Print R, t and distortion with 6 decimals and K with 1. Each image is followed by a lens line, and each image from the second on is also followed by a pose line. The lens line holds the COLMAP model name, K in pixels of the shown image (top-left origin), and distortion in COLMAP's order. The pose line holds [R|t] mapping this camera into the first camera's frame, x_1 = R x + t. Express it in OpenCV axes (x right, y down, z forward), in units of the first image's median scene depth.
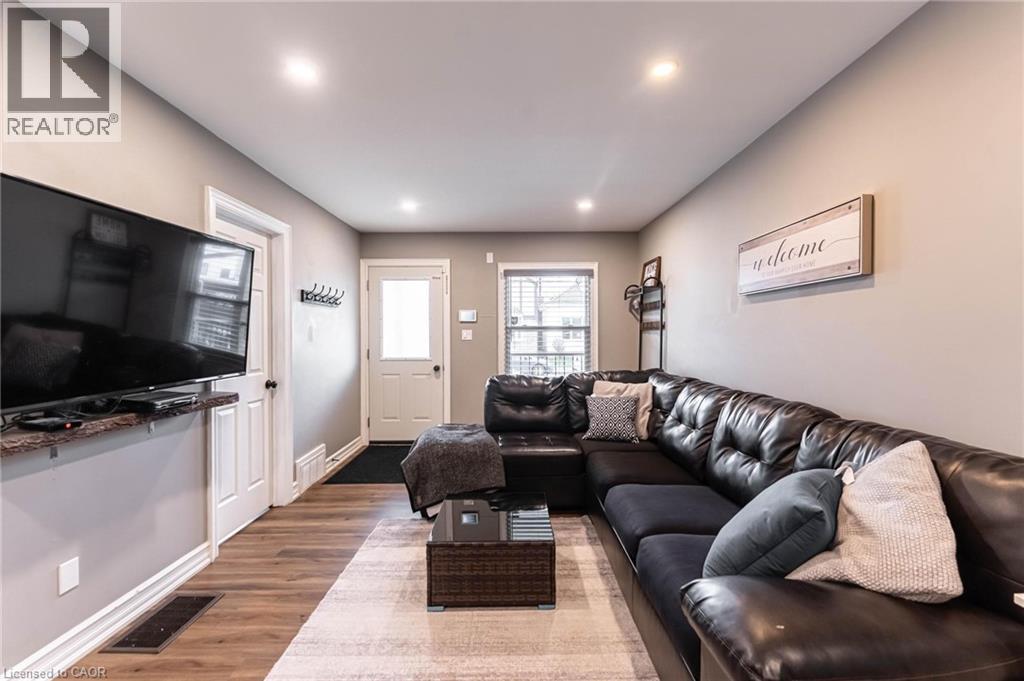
lens RADIAL K [[413.4, 0, 512.8], [0, 413.4, 337.9], [0, 0, 1]] dist [-0.001433, -0.000179]
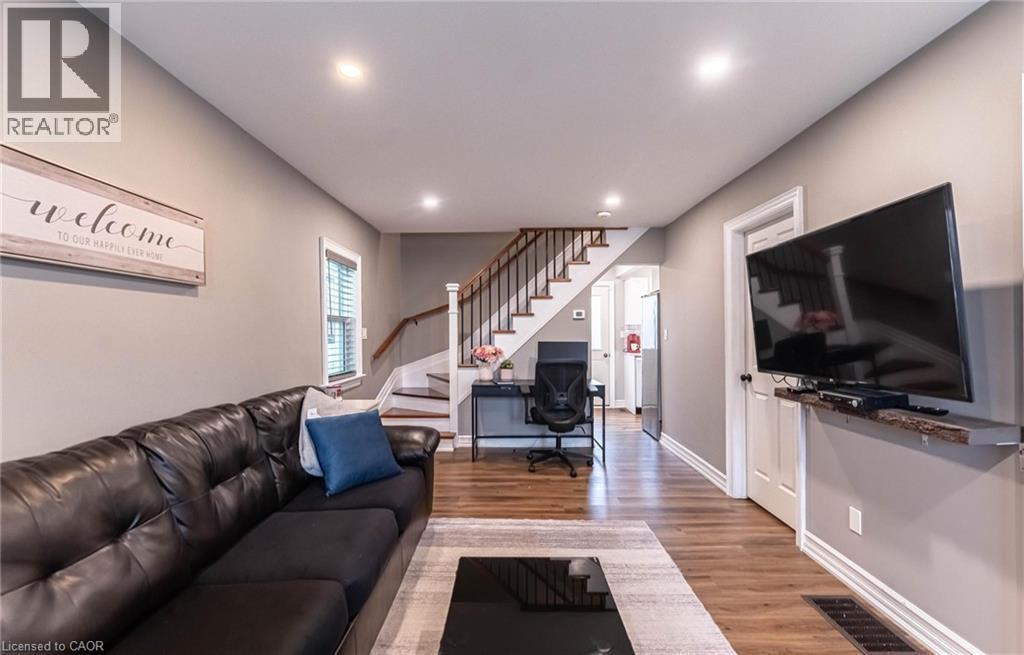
lens RADIAL K [[479.7, 0, 511.1], [0, 479.7, 328.2], [0, 0, 1]] dist [0.000042, 0.000008]
pose [[-0.999899, 0.010325, -0.009795, -0.008462], [0.010303, 0.999944, 0.002337, -0.024919], [0.009818, 0.002236, -0.999949, 2.110130]]
